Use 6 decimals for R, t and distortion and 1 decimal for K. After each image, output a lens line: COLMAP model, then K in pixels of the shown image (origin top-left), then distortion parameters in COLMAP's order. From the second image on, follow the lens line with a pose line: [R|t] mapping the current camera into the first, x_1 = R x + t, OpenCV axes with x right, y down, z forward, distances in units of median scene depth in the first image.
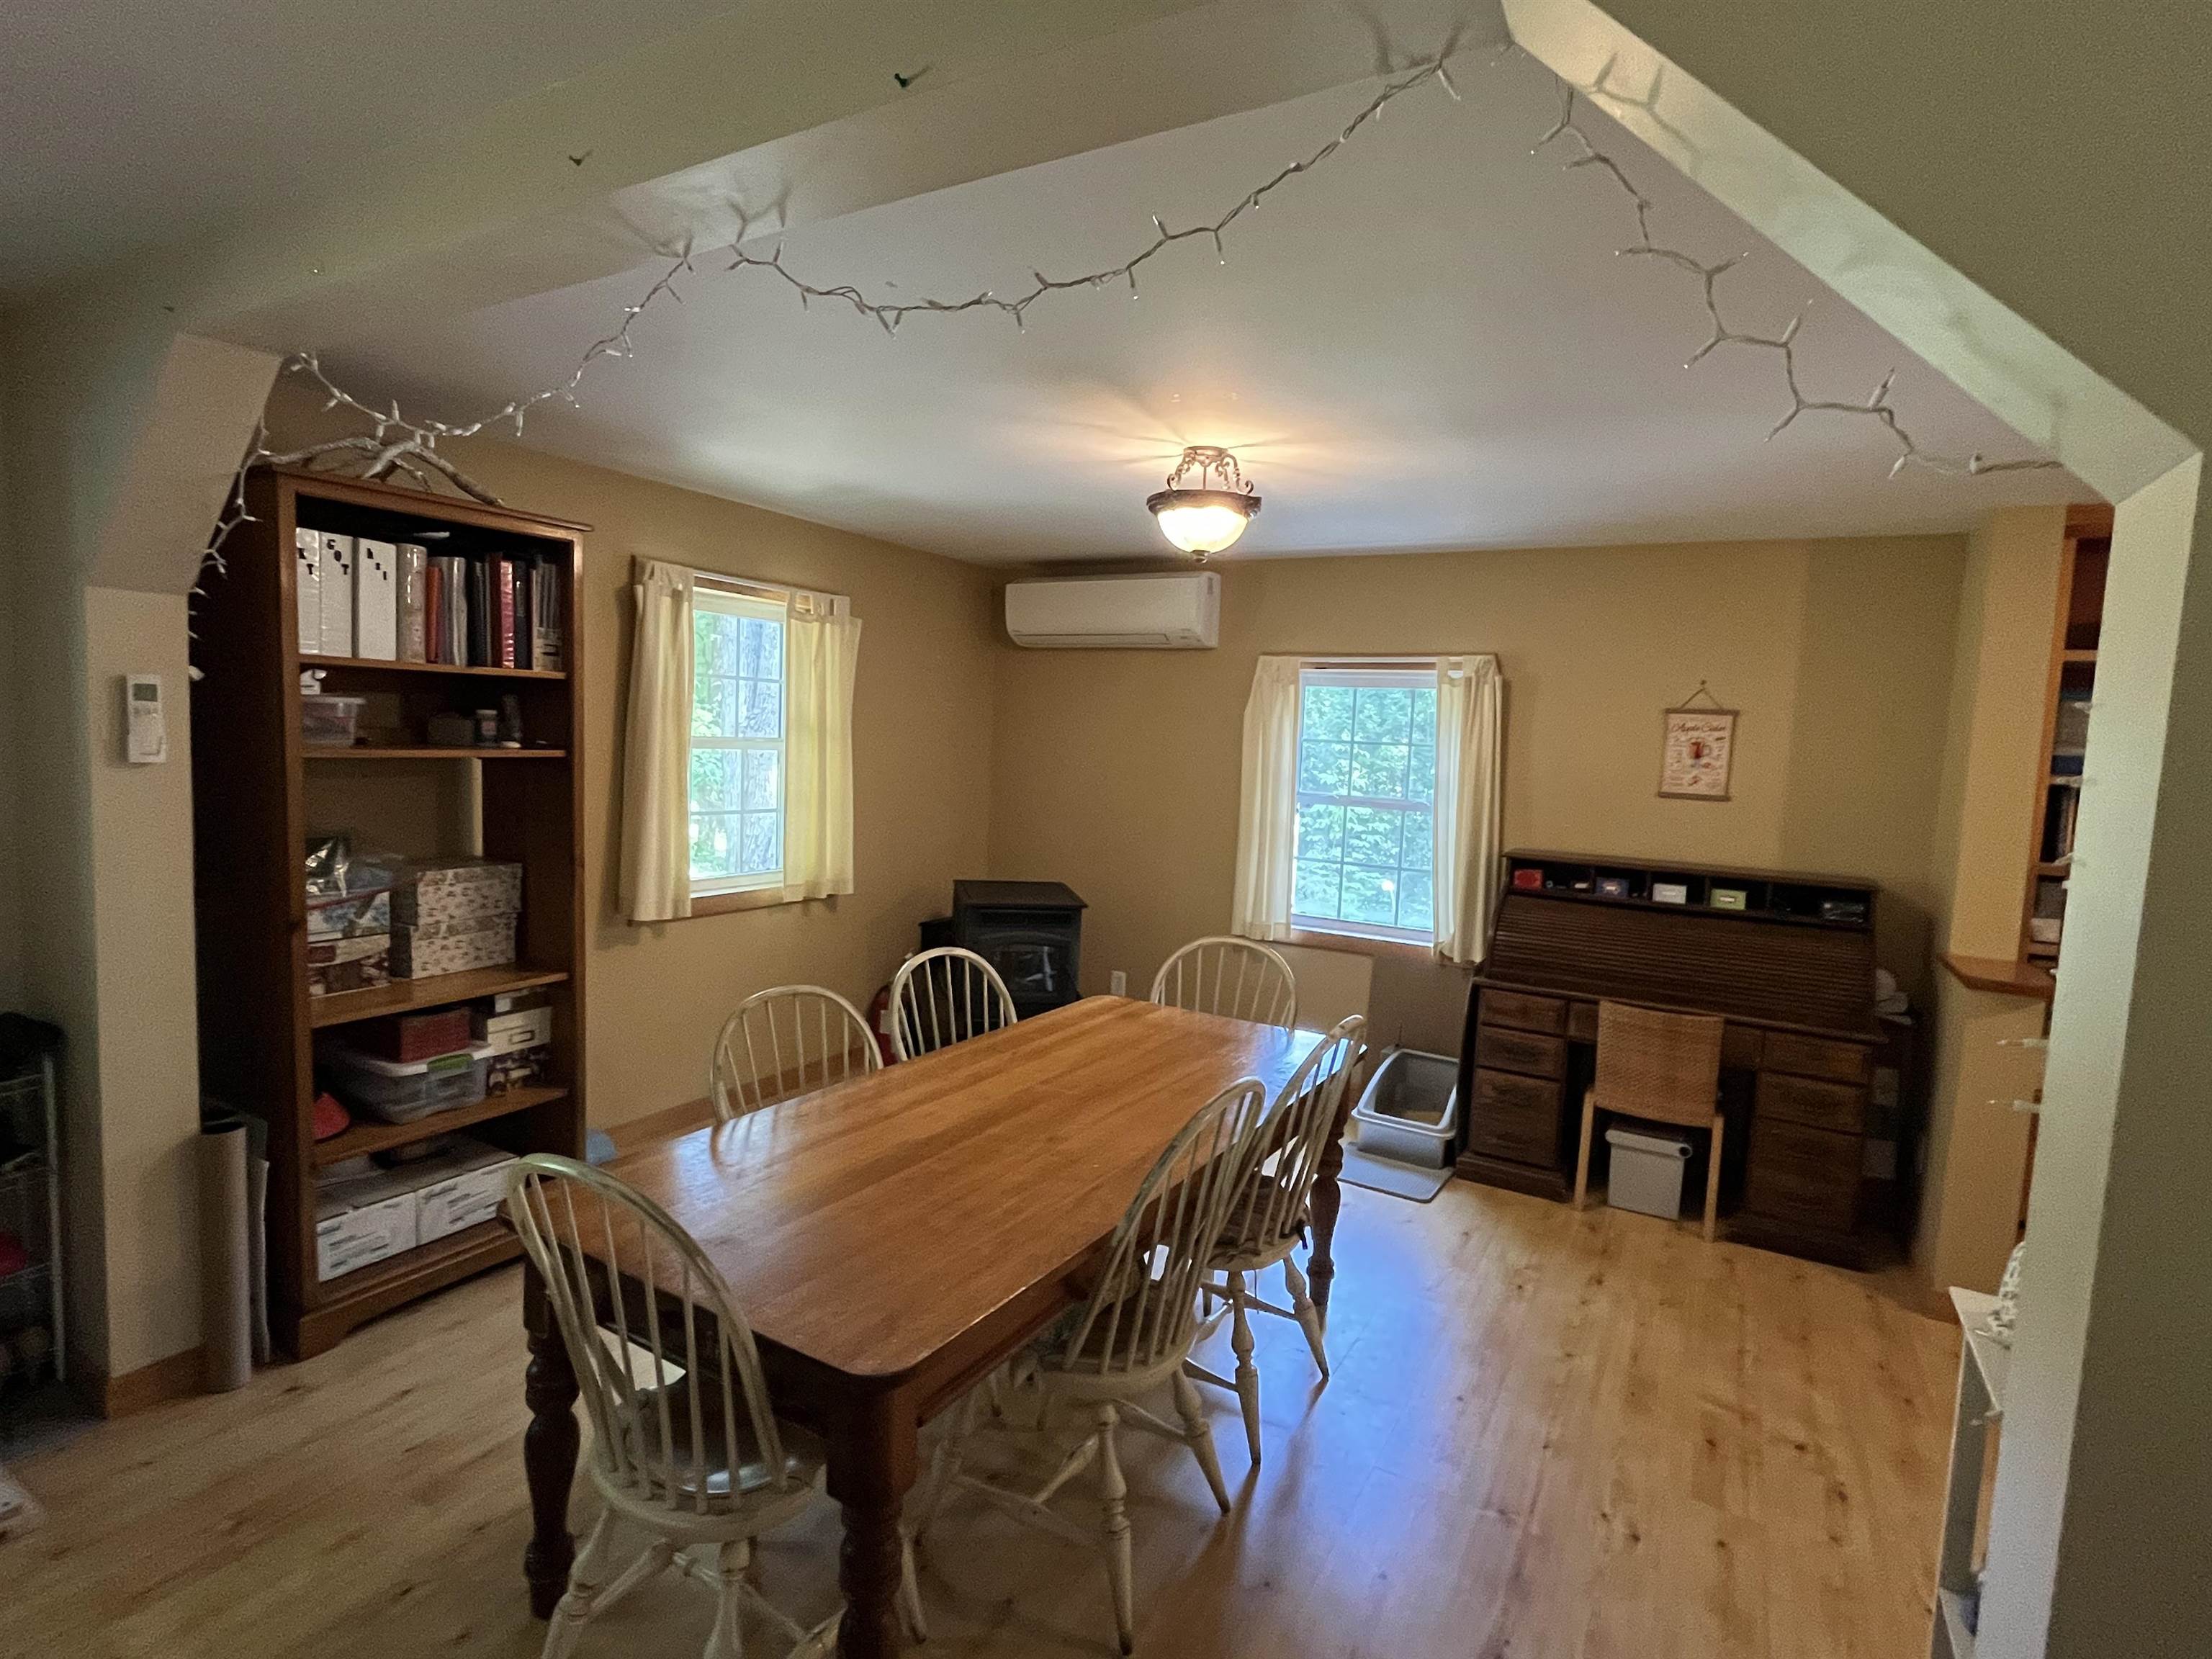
lens RADIAL K [[1118.8, 0, 1113.9], [0, 1118.8, 832.3], [0, 0, 1]] dist [-0.001302, -0.000627]
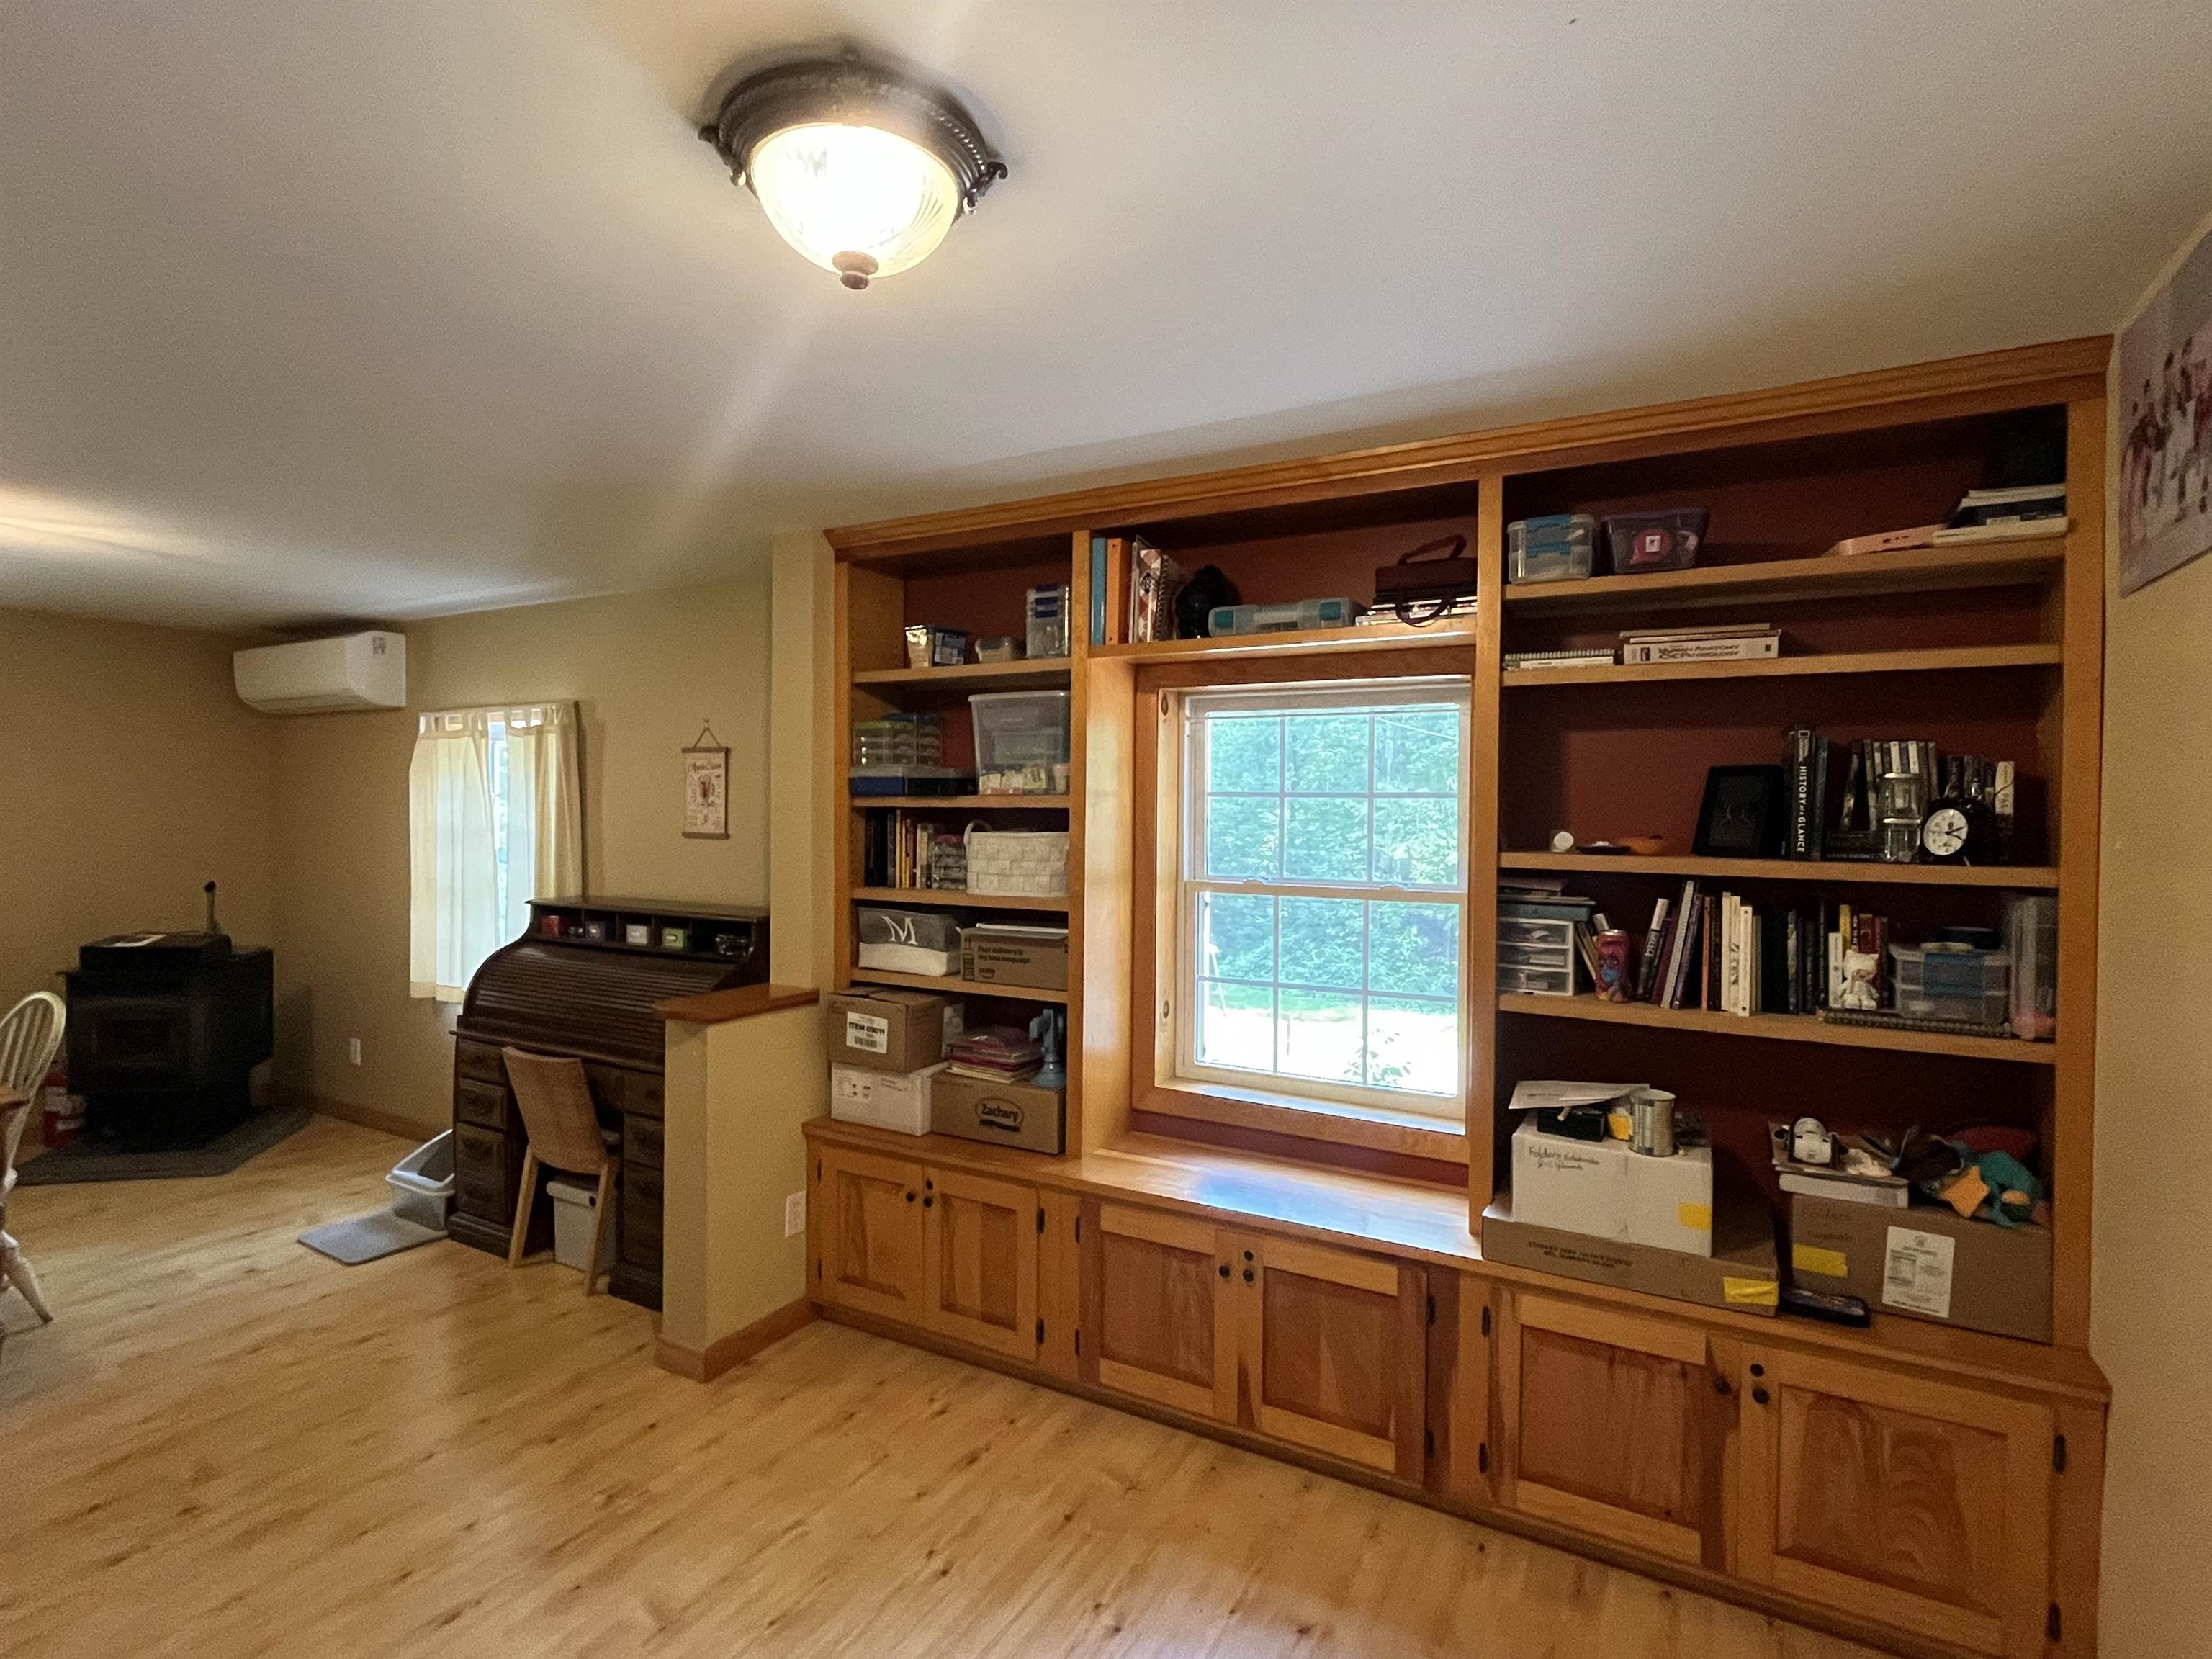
lens RADIAL K [[1118.8, 0, 1096.8], [0, 1118.8, 824.2], [0, 0, 1]] dist [-0.001302, -0.000627]
pose [[0.999397, -0.027492, -0.021215, 0.901672], [0.025672, 0.996322, -0.081750, 0.047851], [0.023384, 0.081156, 0.996427, 0.026449]]
